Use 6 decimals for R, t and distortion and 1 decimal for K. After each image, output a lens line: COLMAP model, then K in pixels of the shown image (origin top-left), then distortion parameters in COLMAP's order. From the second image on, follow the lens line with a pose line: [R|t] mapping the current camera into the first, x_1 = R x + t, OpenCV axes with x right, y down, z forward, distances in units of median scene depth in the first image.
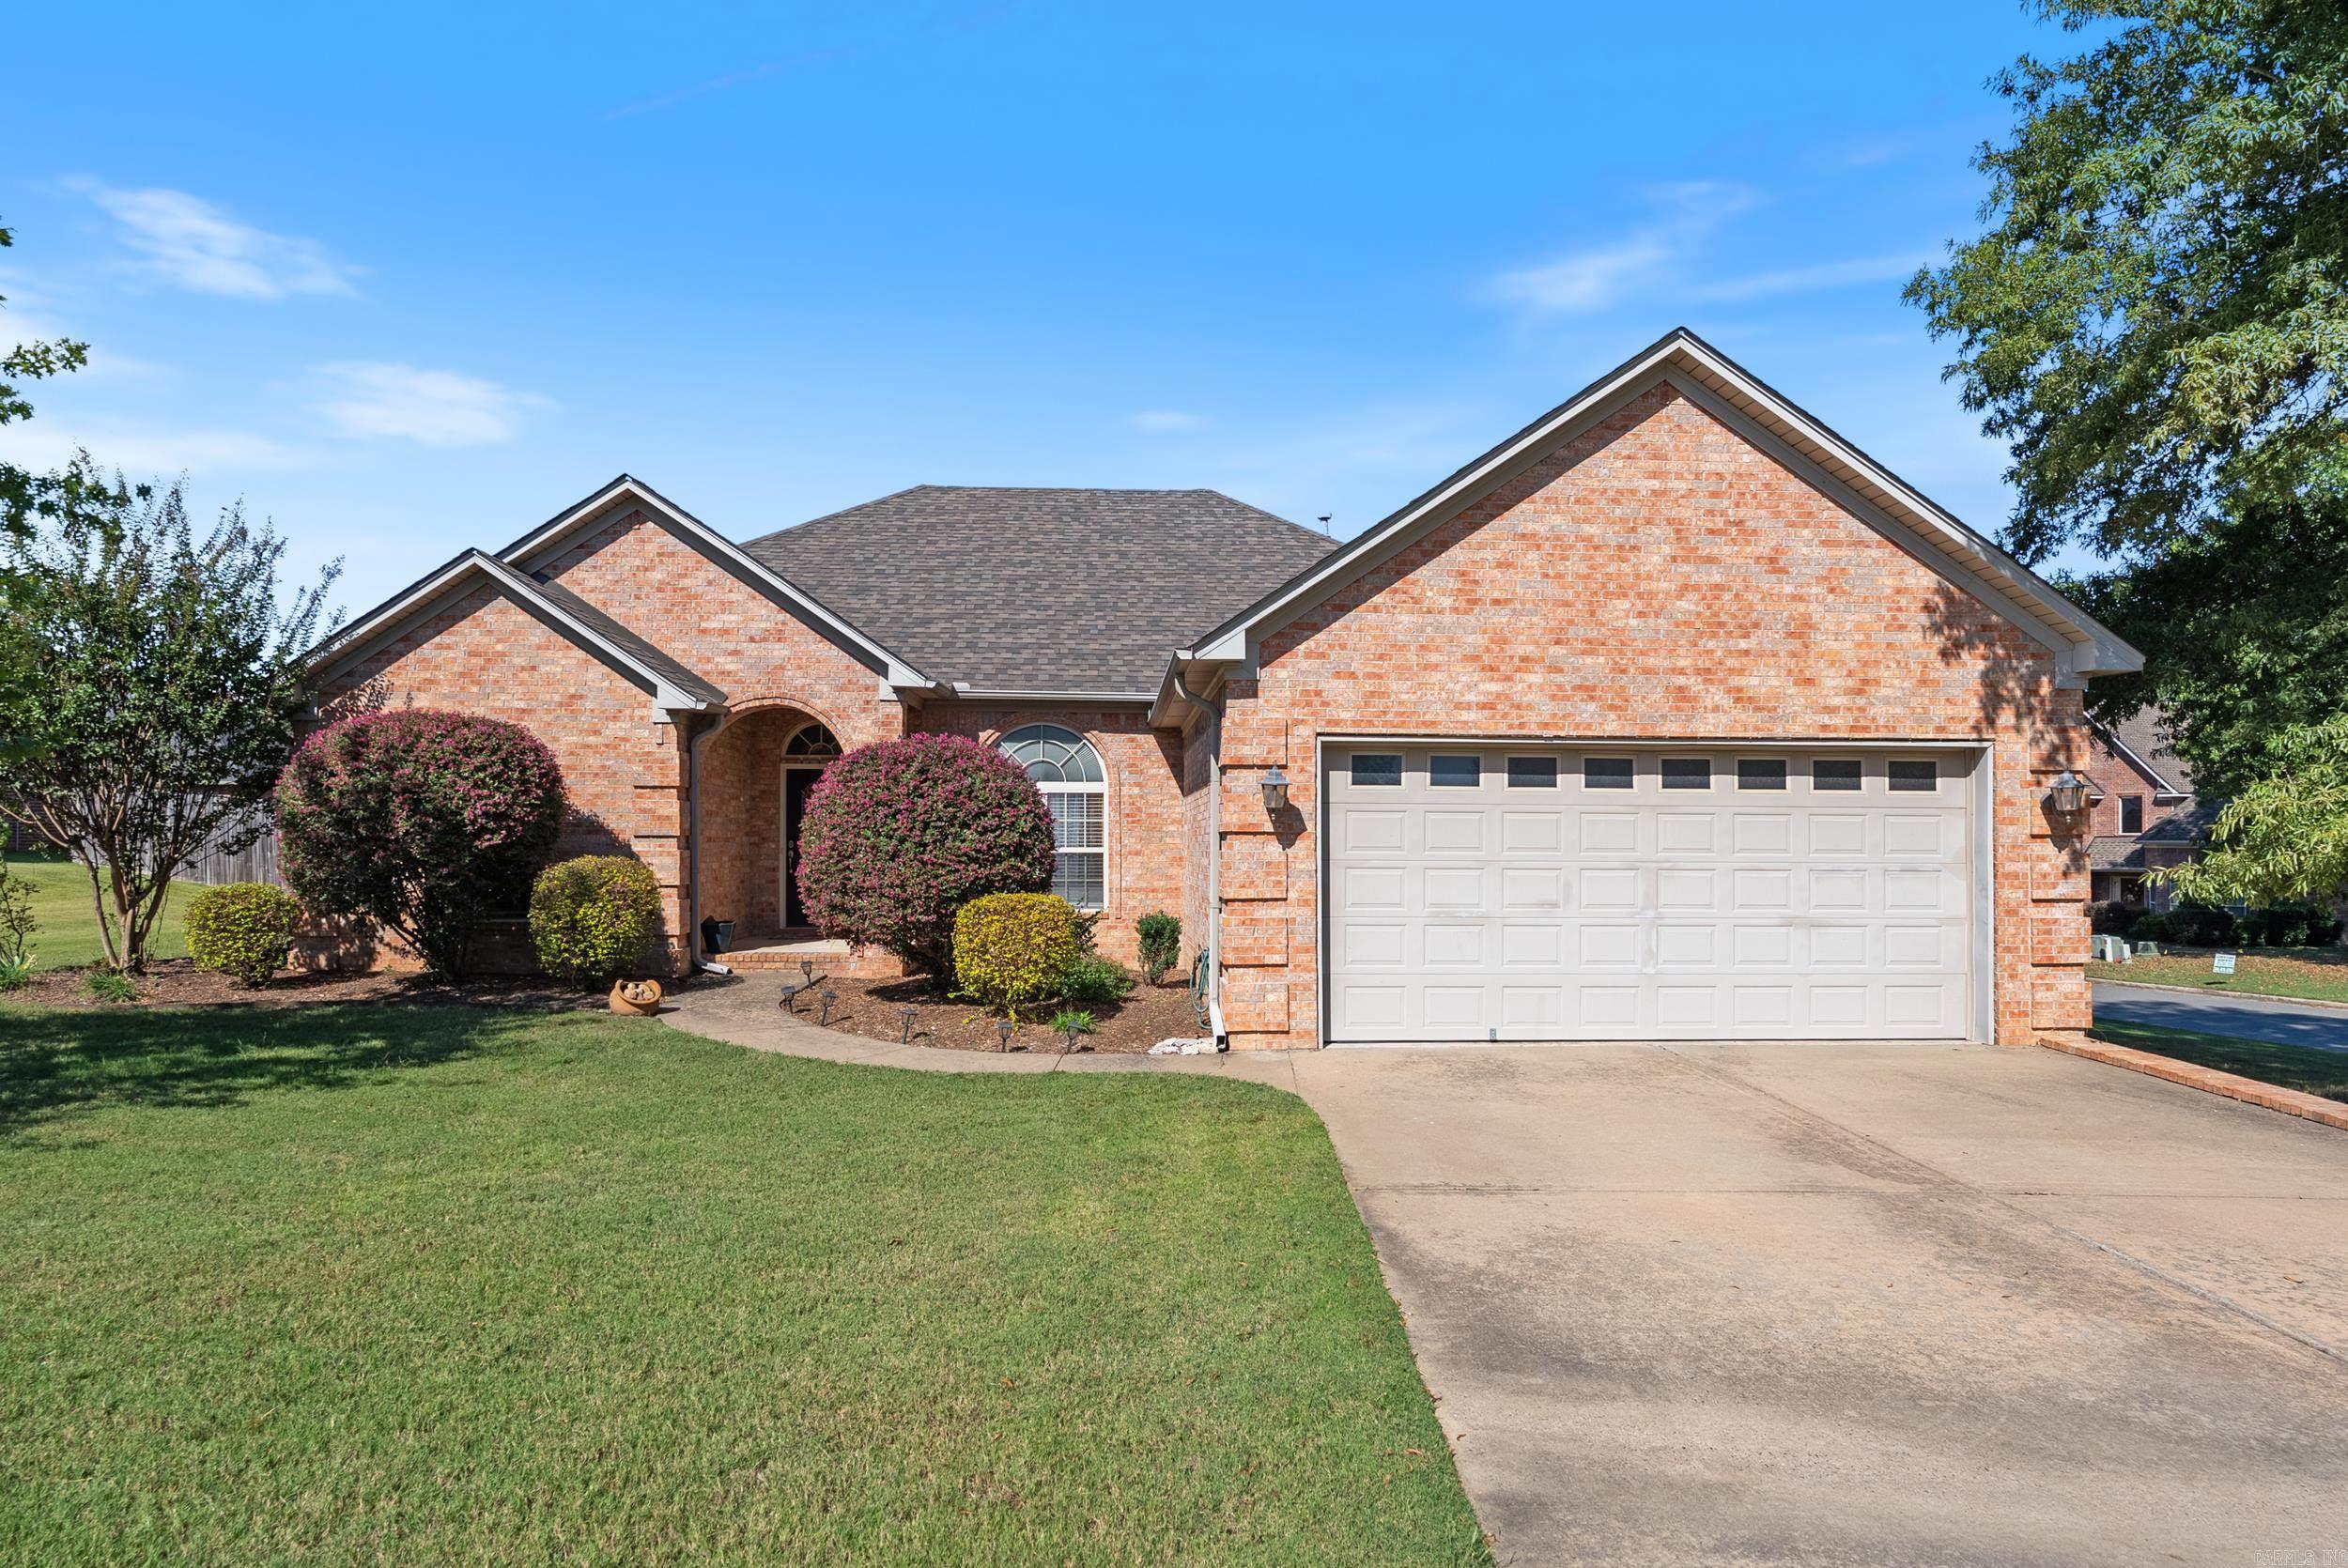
lens RADIAL K [[1347.2, 0, 1189.2], [0, 1347.2, 828.9], [0, 0, 1]] dist [-0.004170, 0.000799]
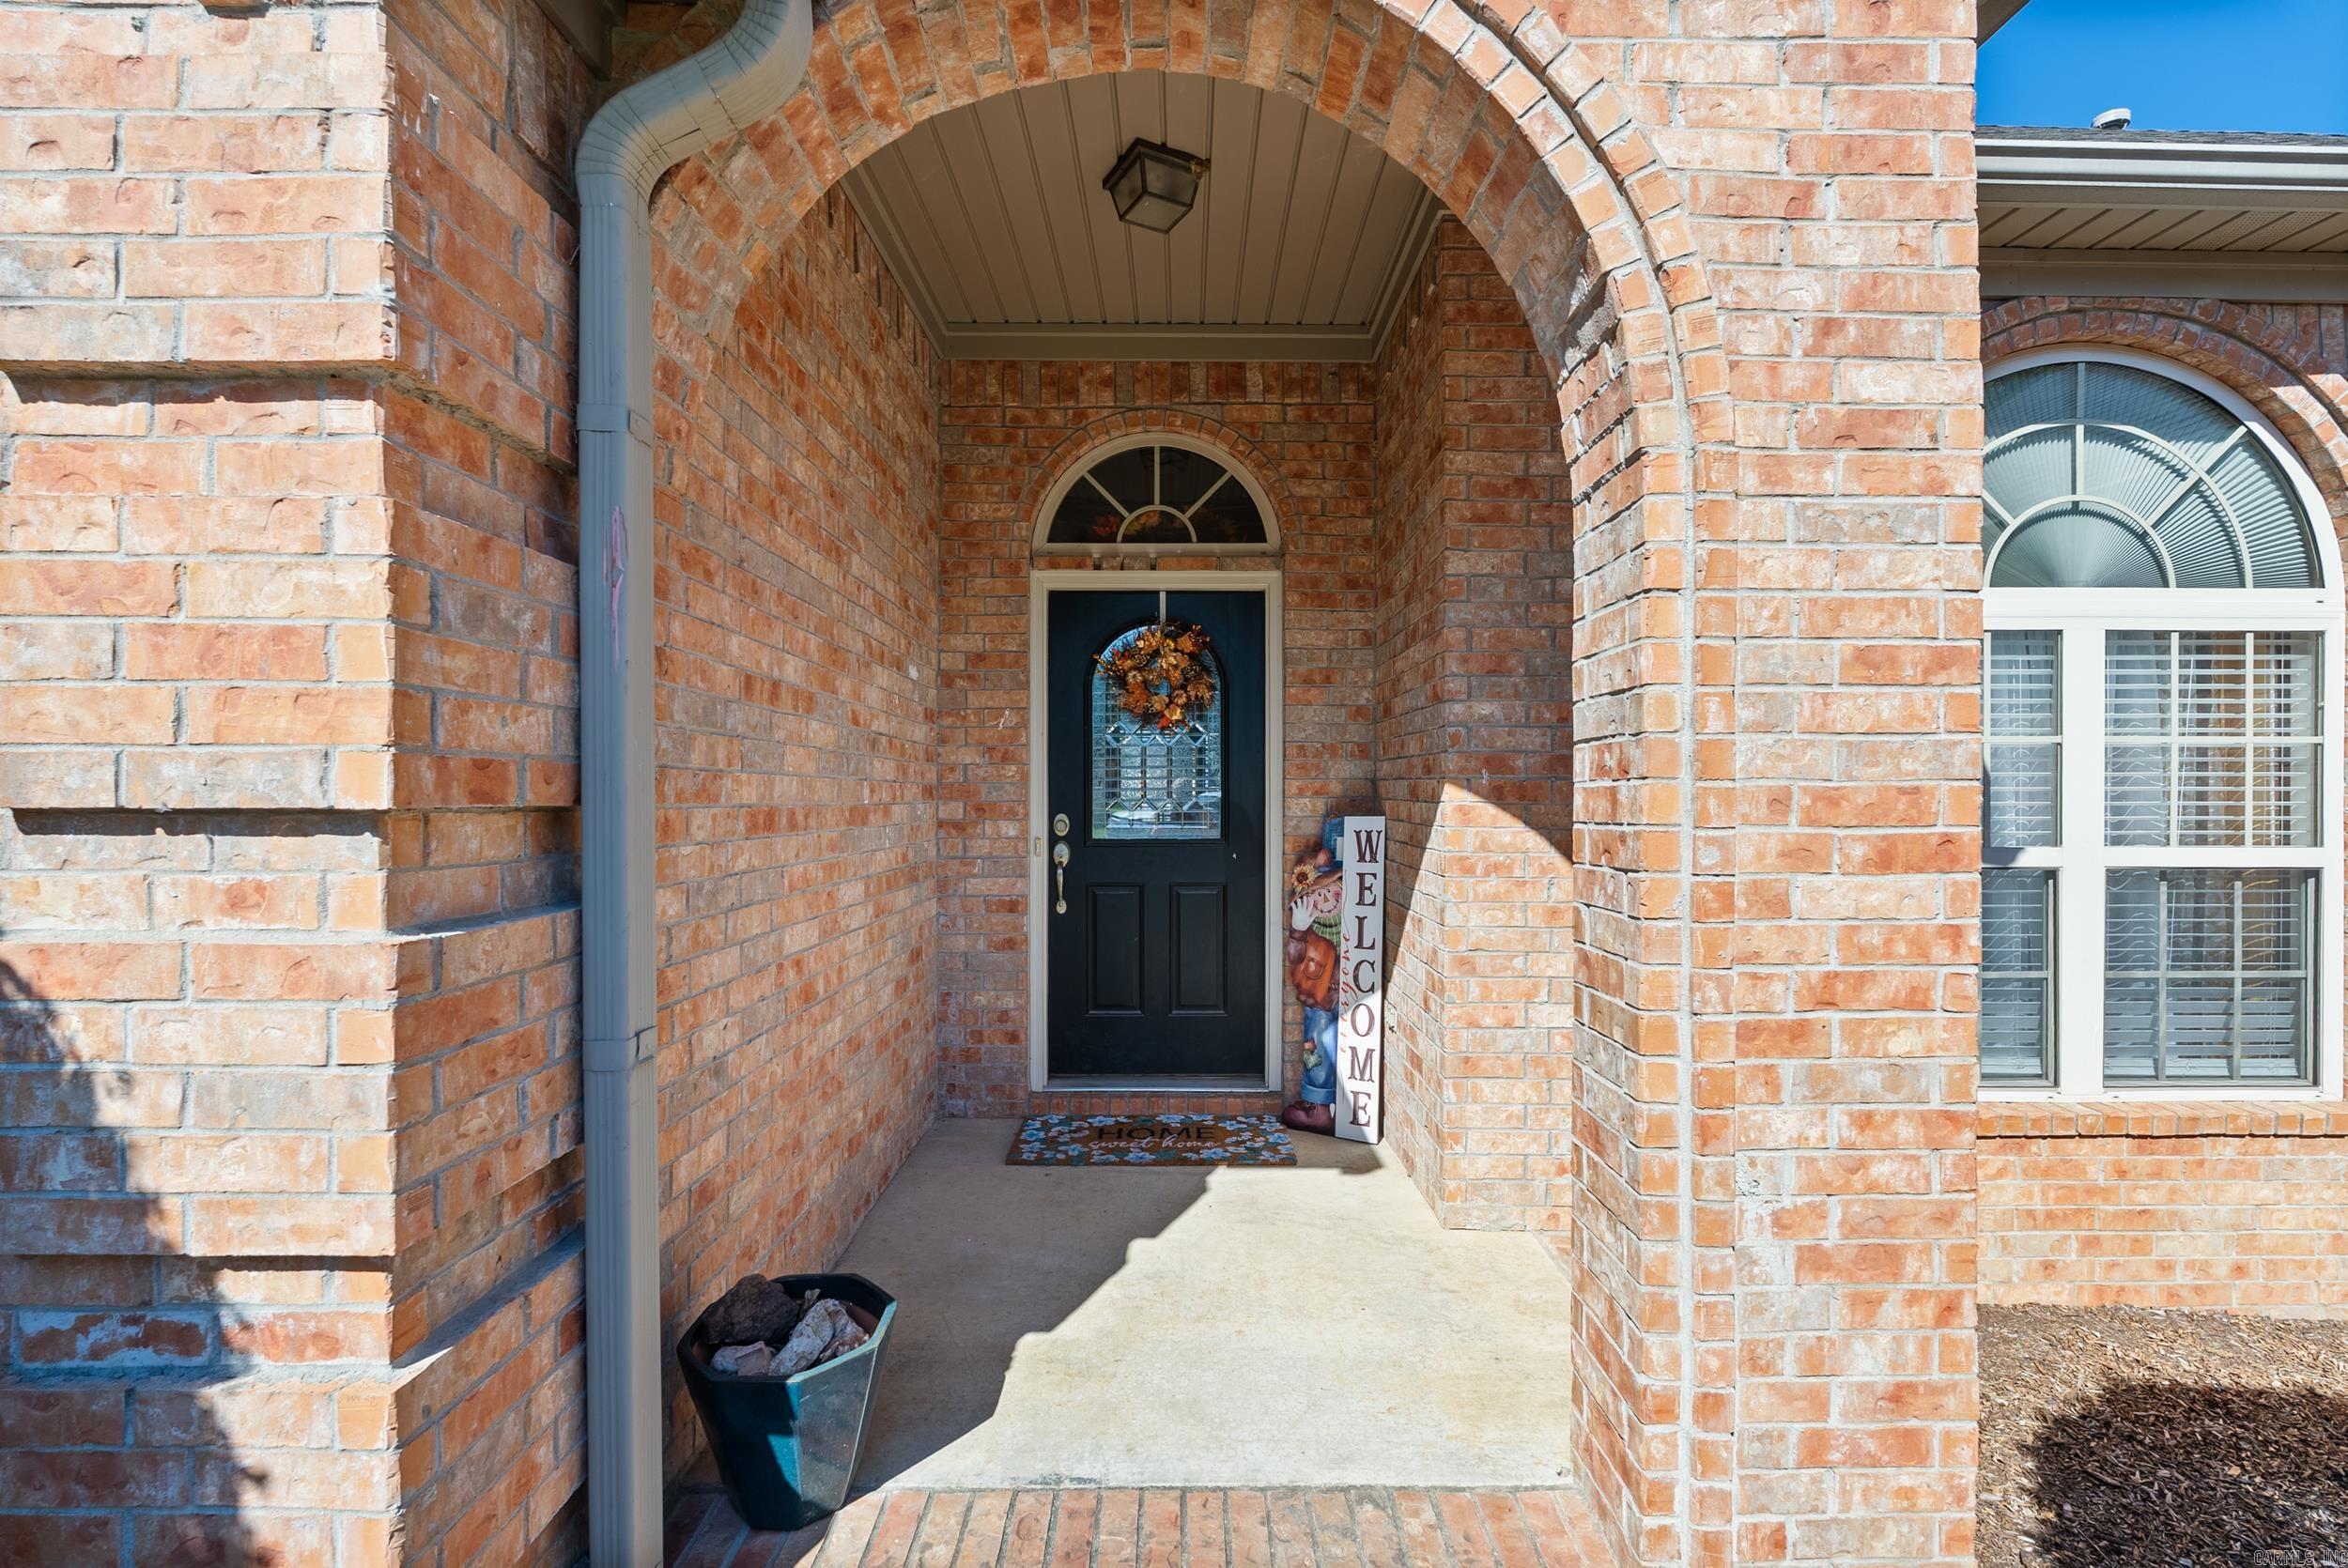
lens RADIAL K [[1061.4, 0, 1177.2], [0, 1061.4, 798.6], [0, 0, 1]] dist [0.000996, 0.000093]
pose [[0.997867, 0.000978, -0.065278, -0.374732], [-0.000253, 0.999938, 0.011124, 0.003689], [0.065285, -0.011084, 0.997805, 1.115409]]
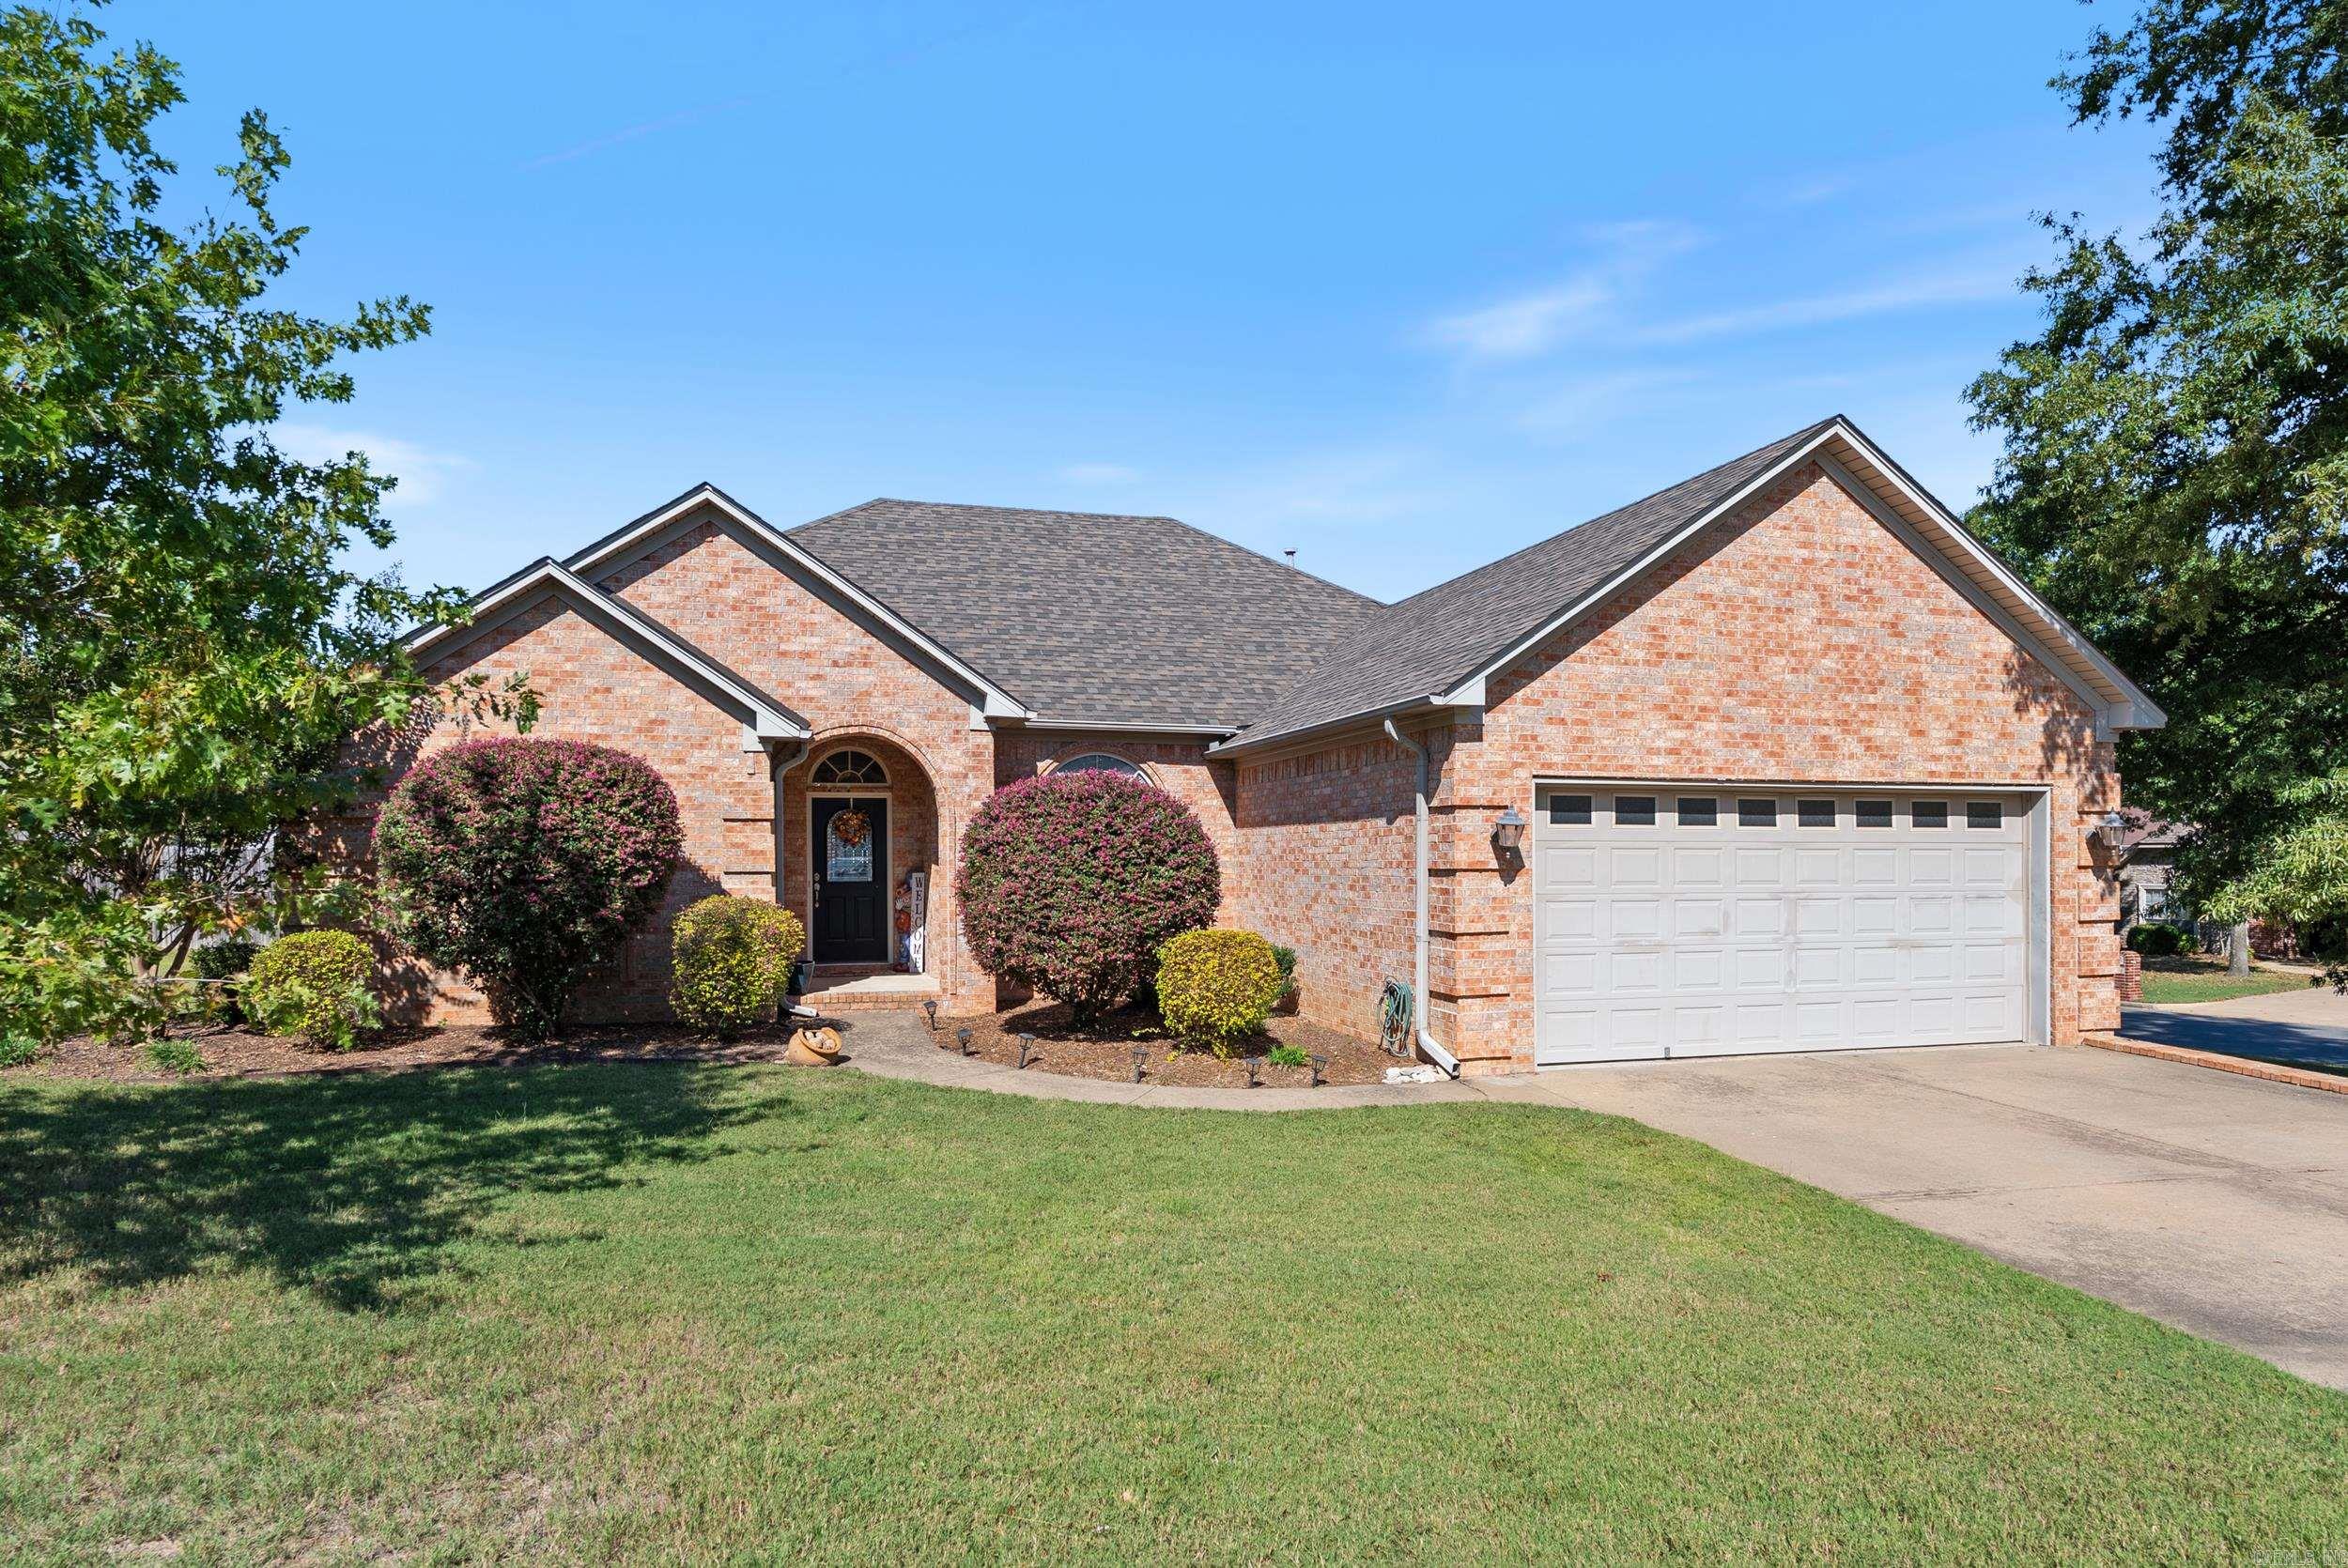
lens RADIAL K [[1347.2, 0, 1194.7], [0, 1347.2, 866.2], [0, 0, 1]] dist [-0.004170, 0.000799]
pose [[0.975799, -0.006823, 0.218561, -0.362107], [0.003180, 0.999850, 0.017012, -0.016821], [-0.218644, -0.015906, 0.975675, 0.020187]]
